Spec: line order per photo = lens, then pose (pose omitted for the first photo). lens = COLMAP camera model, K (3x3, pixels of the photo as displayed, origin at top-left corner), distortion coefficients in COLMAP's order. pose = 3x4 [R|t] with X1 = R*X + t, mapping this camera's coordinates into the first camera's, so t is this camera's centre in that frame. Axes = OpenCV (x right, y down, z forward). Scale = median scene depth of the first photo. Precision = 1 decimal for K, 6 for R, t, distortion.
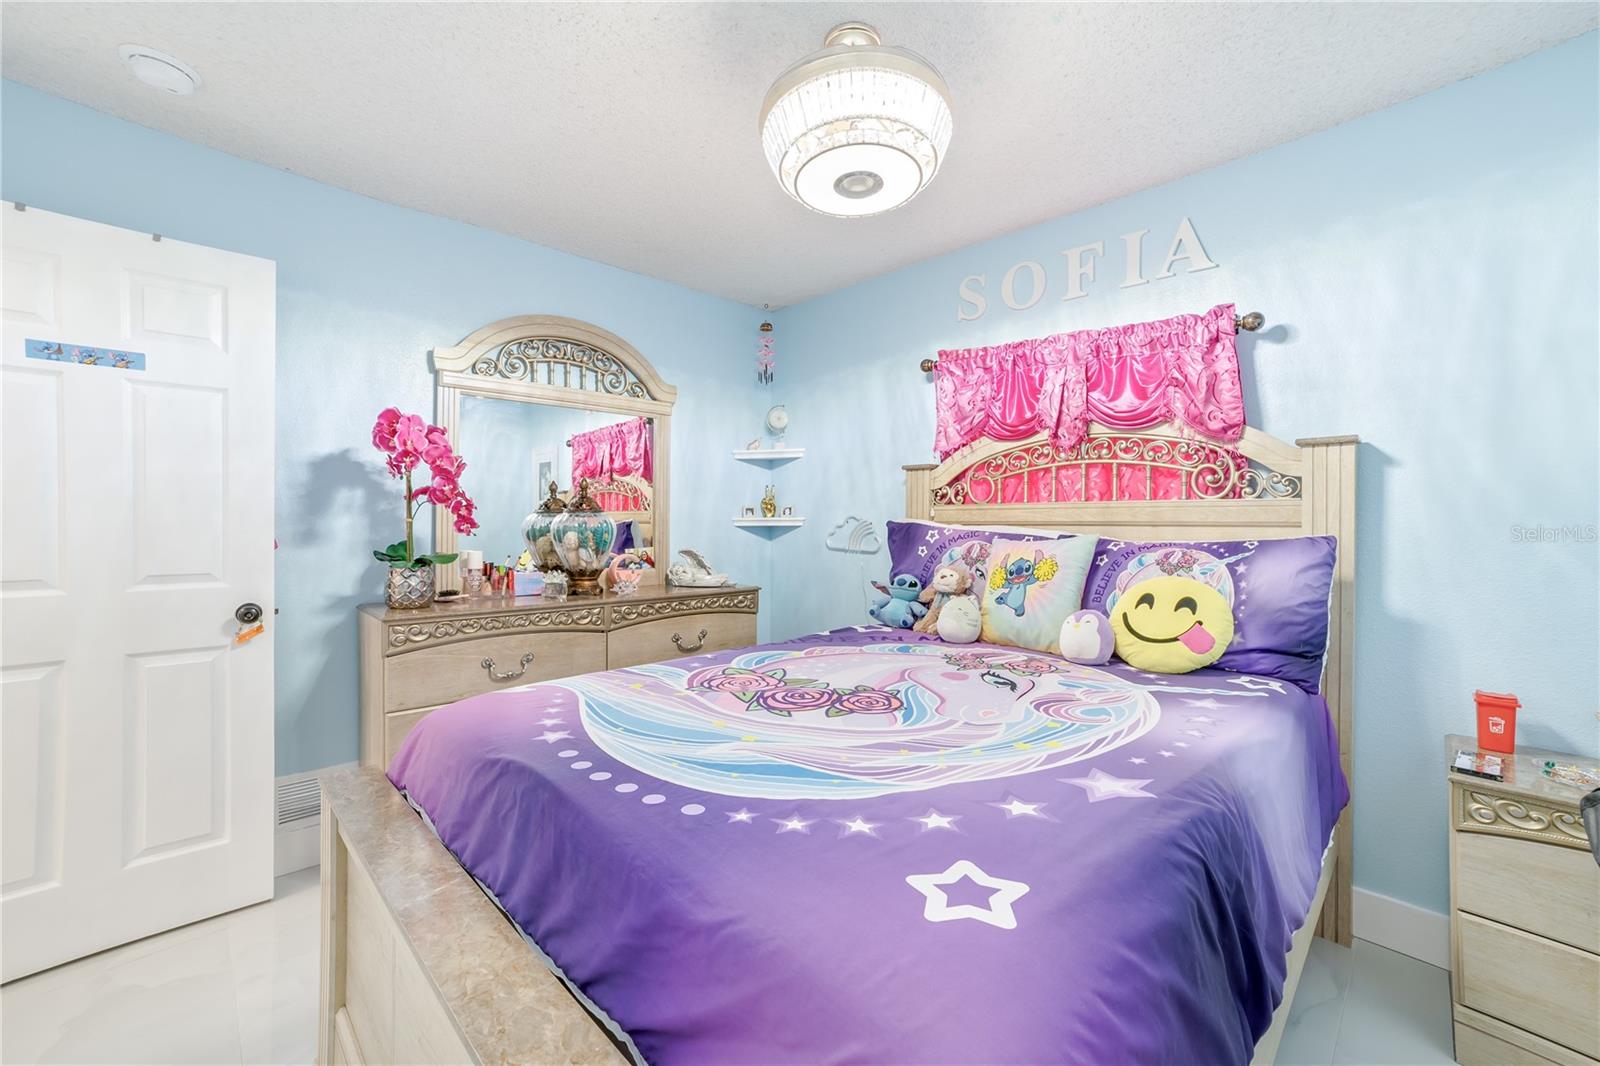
lens RADIAL K [[682.1, 0, 803.6], [0, 682.1, 511.9], [0, 0, 1]] dist [-0.043177, 0.000088]
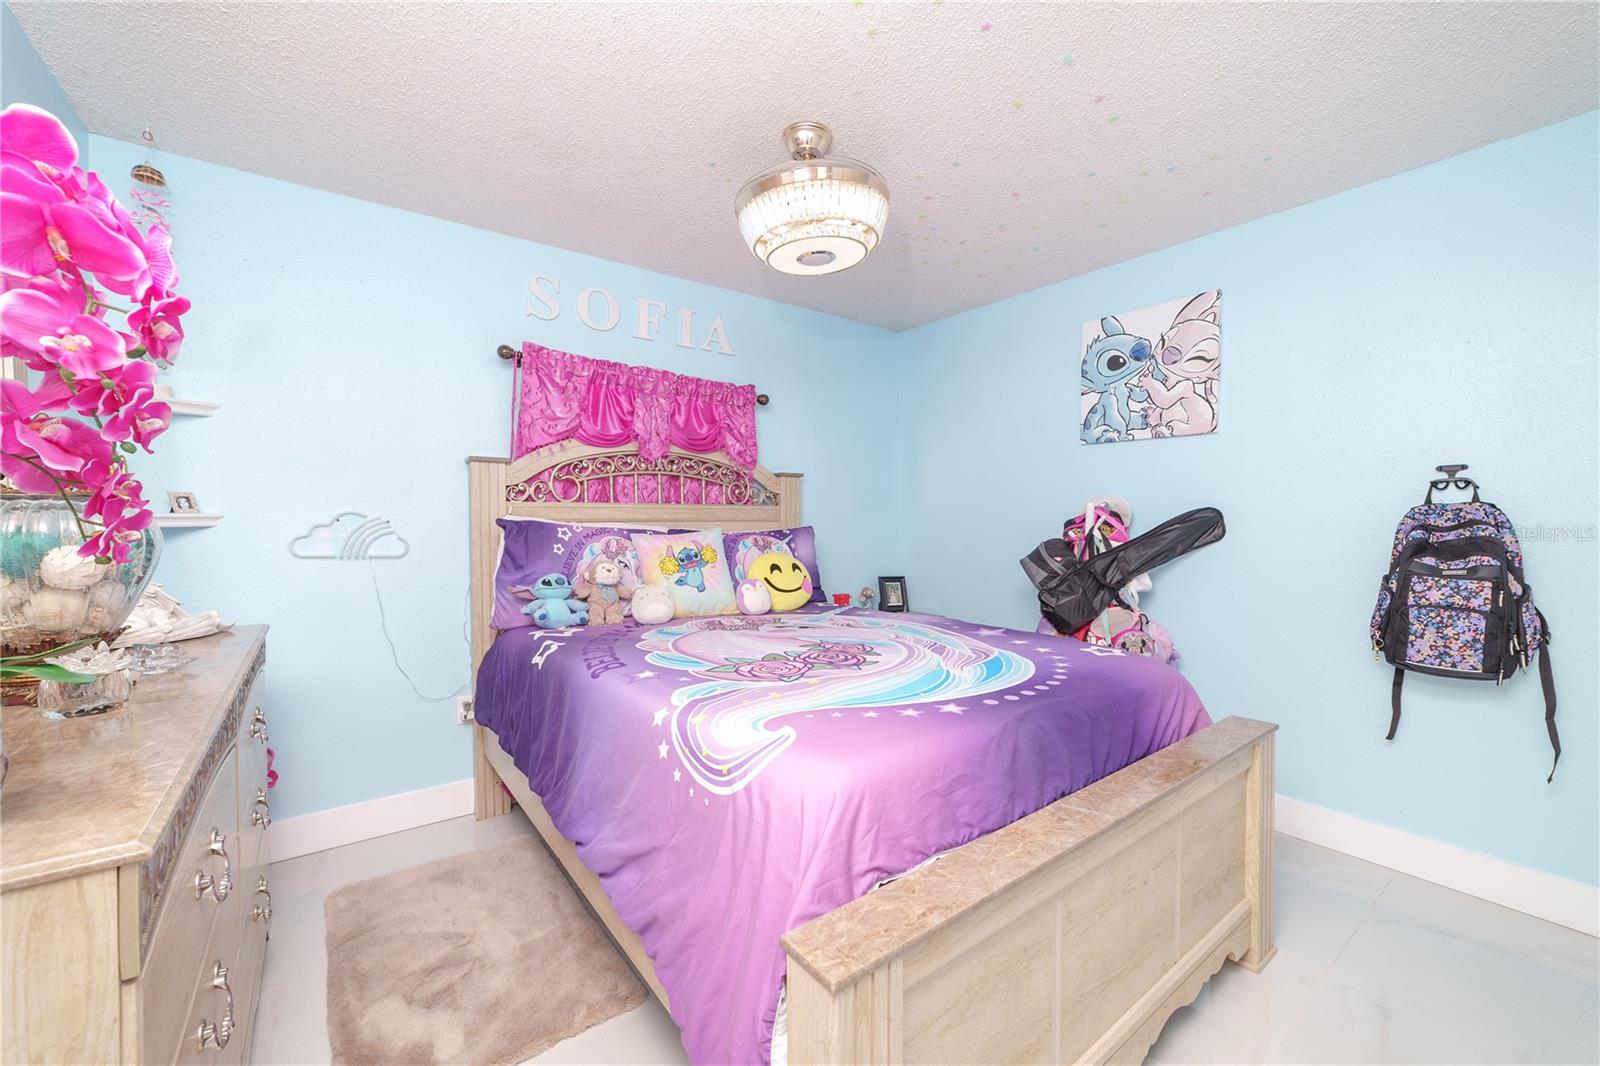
lens RADIAL K [[637.0, 0, 800.0], [0, 637.0, 533.0], [0, 0, 1]] dist [-0.021190, -0.000049]
pose [[0.108486, -0.021737, 0.993860, -0.820834], [-0.011635, 0.999665, 0.023135, 0.010772], [-0.994030, -0.014074, 0.108197, 0.649164]]
